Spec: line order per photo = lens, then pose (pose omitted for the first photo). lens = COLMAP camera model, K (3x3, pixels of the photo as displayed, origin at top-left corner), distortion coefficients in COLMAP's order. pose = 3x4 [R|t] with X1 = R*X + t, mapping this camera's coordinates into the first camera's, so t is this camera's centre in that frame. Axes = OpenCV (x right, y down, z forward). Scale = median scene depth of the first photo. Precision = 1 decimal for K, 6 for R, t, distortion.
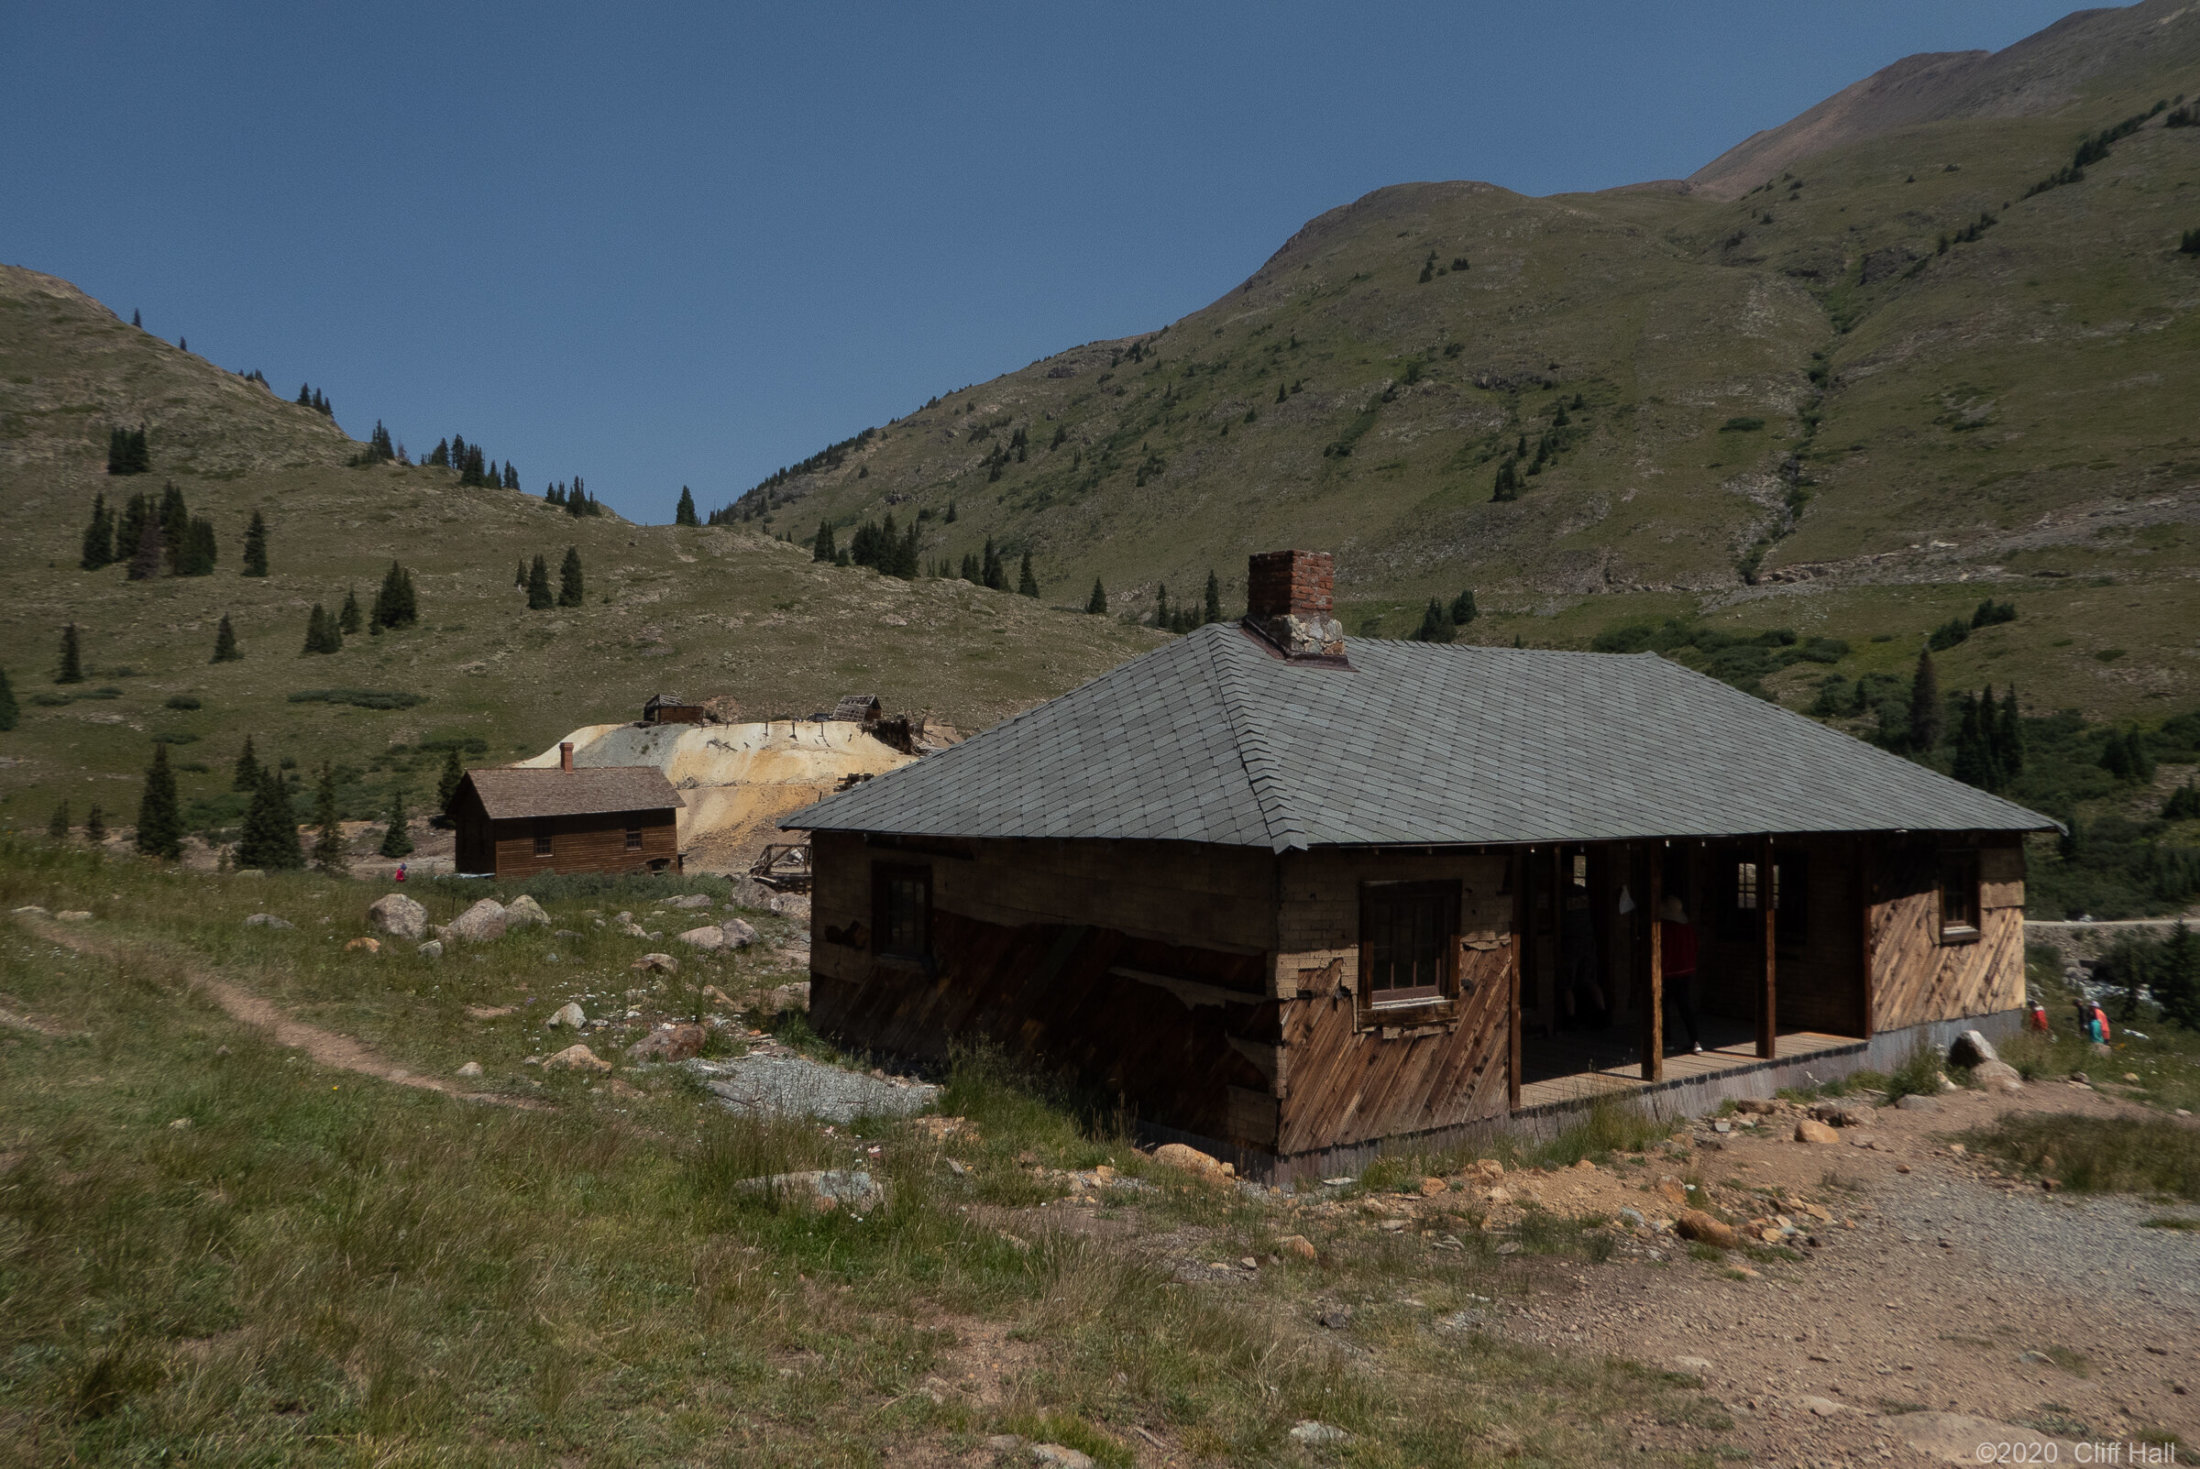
lens RADIAL K [[1582.6, 0, 1100.0], [0, 1582.6, 734.5], [0, 0, 1]] dist [0.002464, 0.010961]
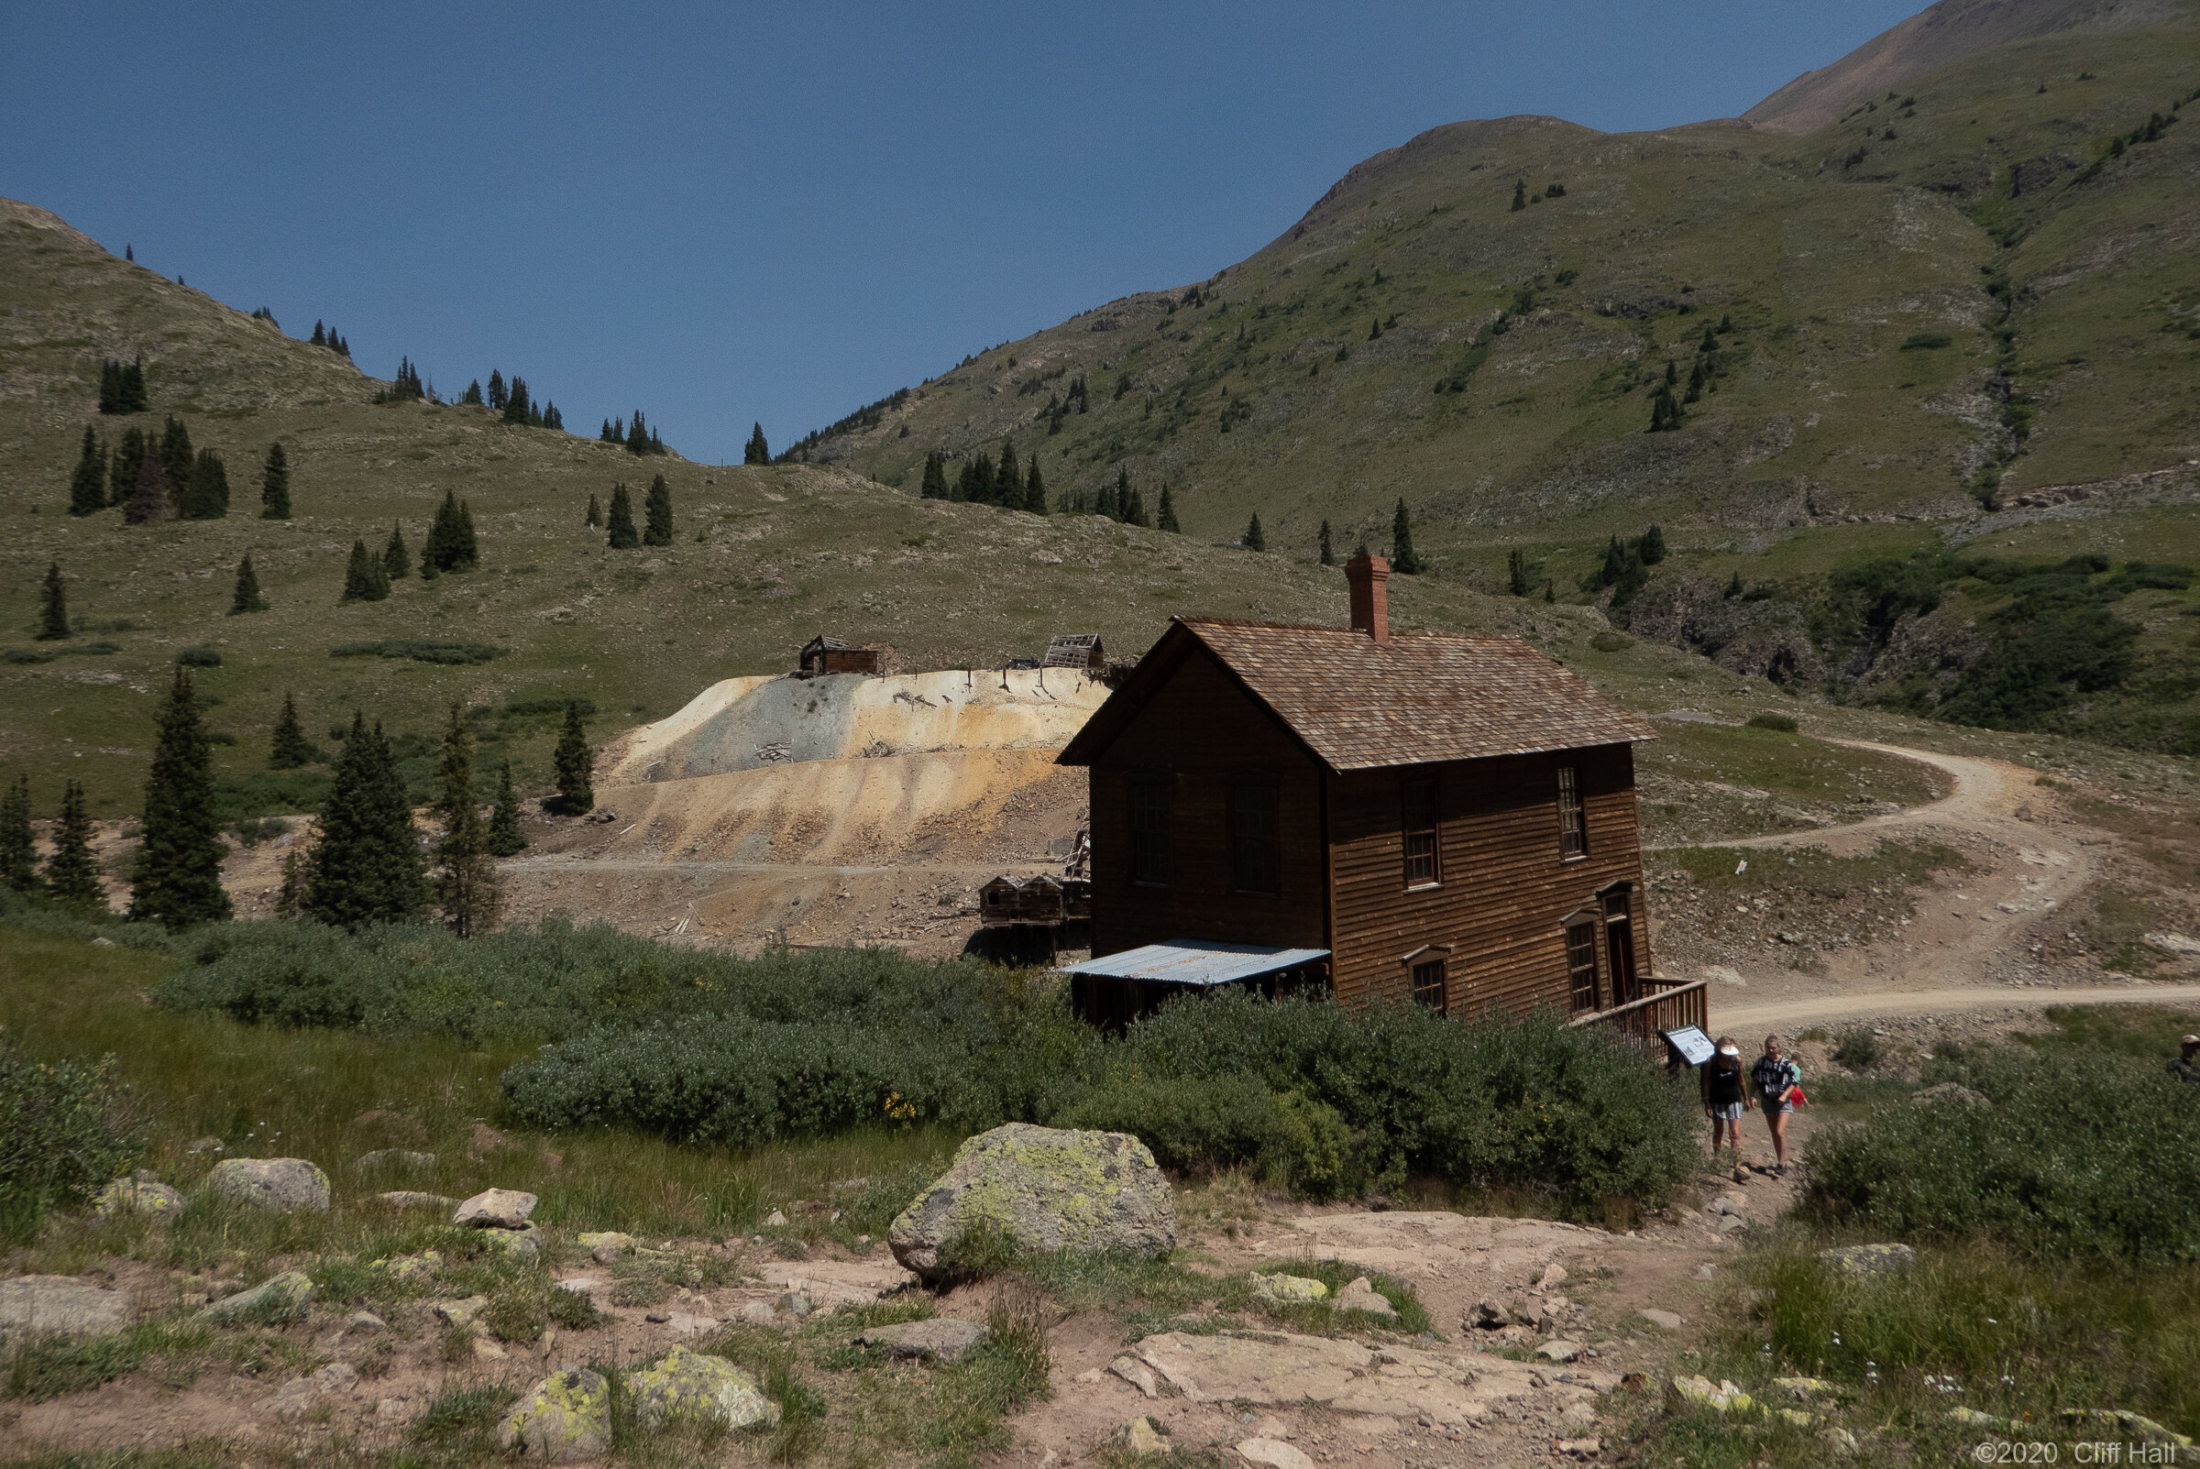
lens RADIAL K [[1582.6, 0, 1100.0], [0, 1582.6, 734.5], [0, 0, 1]] dist [0.002464, 0.010961]
pose [[0.999878, -0.015511, -0.001849, -0.073013], [0.015535, 0.999784, 0.013793, 0.007186], [0.001634, -0.013820, 0.999903, 0.120260]]
